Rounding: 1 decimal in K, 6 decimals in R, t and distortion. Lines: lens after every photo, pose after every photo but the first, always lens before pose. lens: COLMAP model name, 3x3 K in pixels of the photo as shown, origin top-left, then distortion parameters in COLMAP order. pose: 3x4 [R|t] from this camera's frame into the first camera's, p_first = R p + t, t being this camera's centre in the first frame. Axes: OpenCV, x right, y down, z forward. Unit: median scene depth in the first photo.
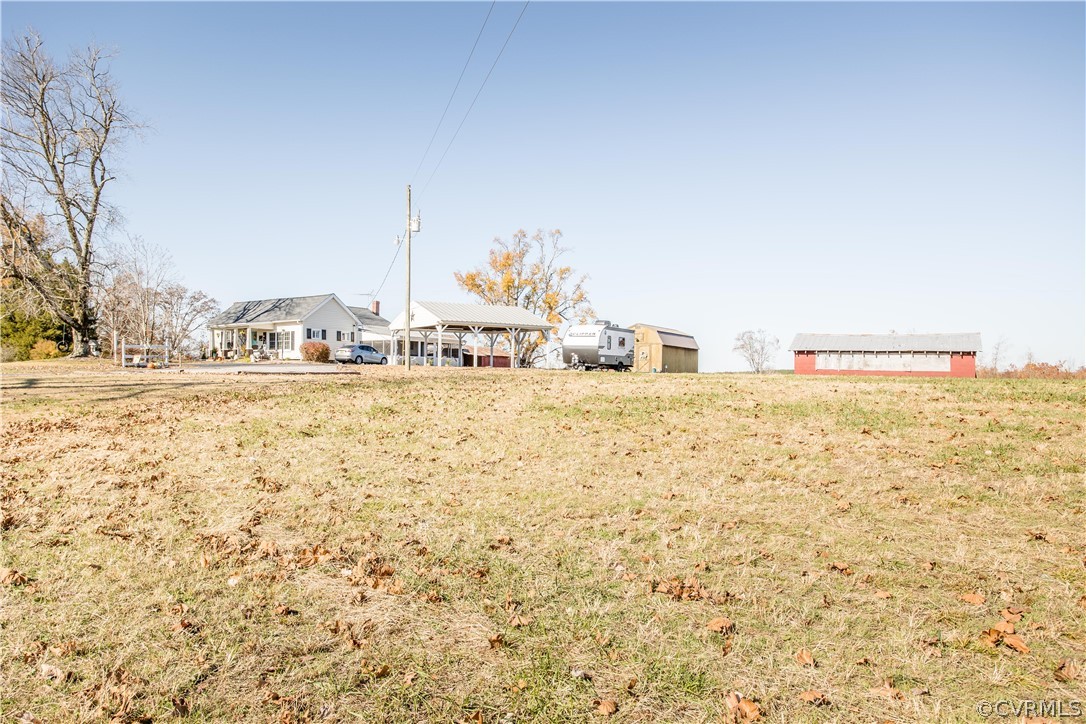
lens RADIAL K [[803.3, 0, 539.6], [0, 803.3, 375.9], [0, 0, 1]] dist [-0.007462, 0.001900]
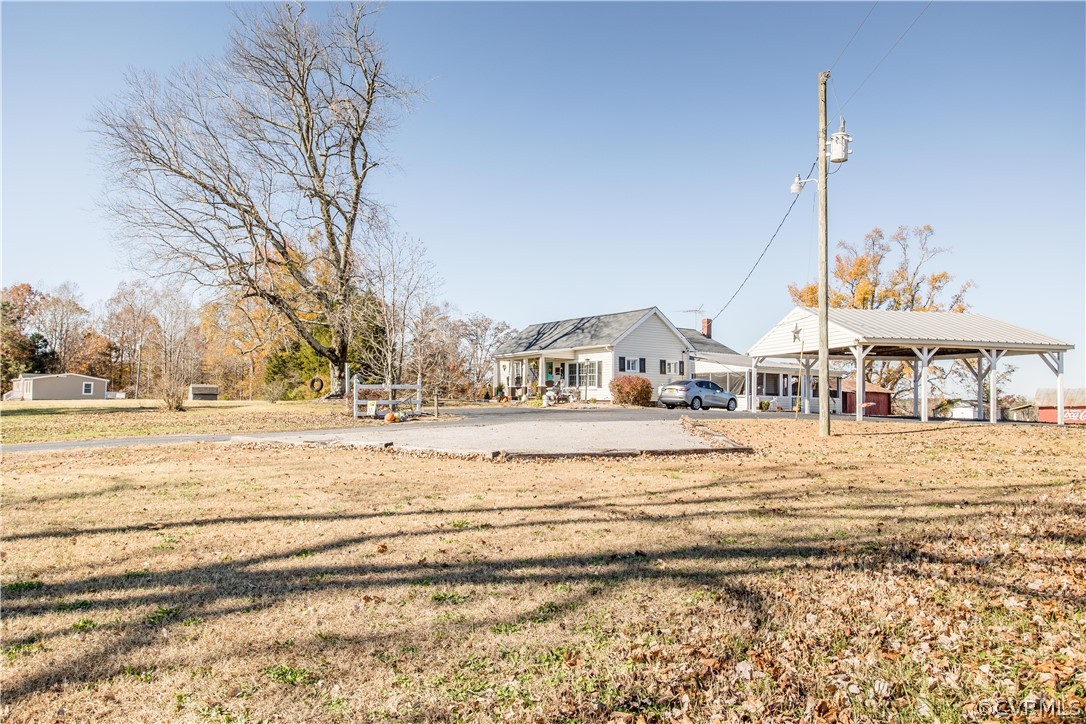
lens RADIAL K [[803.3, 0, 539.6], [0, 803.3, 375.9], [0, 0, 1]] dist [-0.007462, 0.001900]
pose [[0.933994, -0.006734, -0.357226, -0.101679], [-0.006445, 0.999342, -0.035688, -0.016476], [0.357232, 0.035634, 0.933336, 0.312479]]
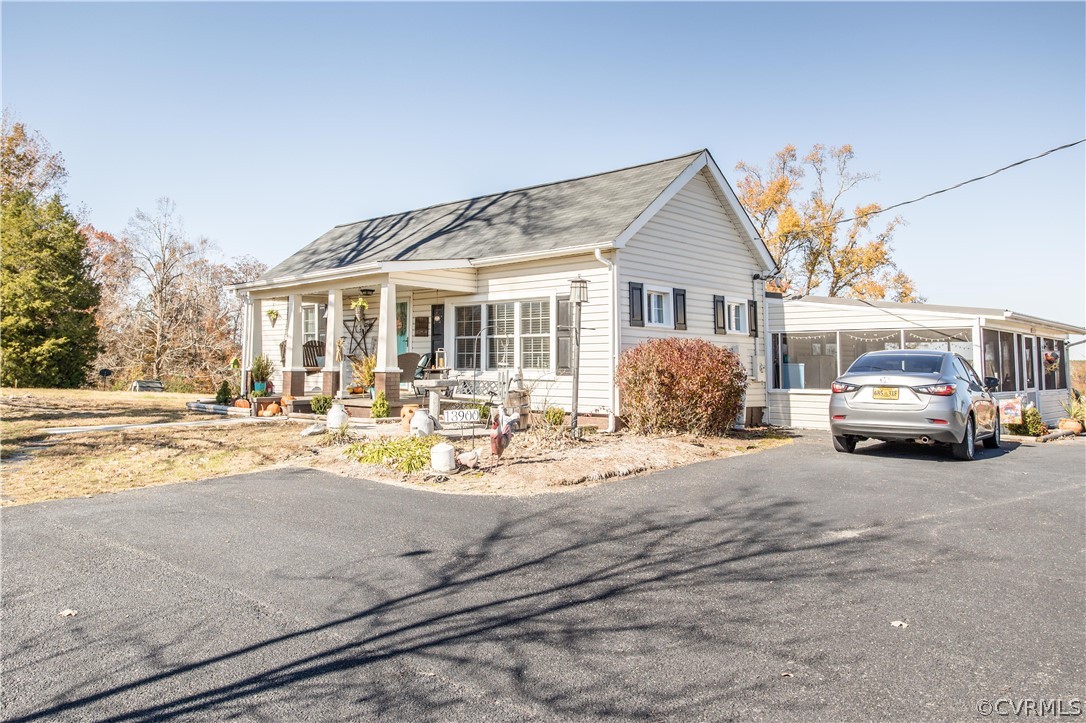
lens RADIAL K [[825.3, 0, 544.2], [0, 825.3, 307.1], [0, 0, 1]] dist [-0.003175, 0.000067]
pose [[0.994519, -0.012011, -0.103863, -0.282456], [0.004503, 0.997378, -0.072222, -0.033582], [0.104458, 0.071358, 0.991966, 0.738884]]
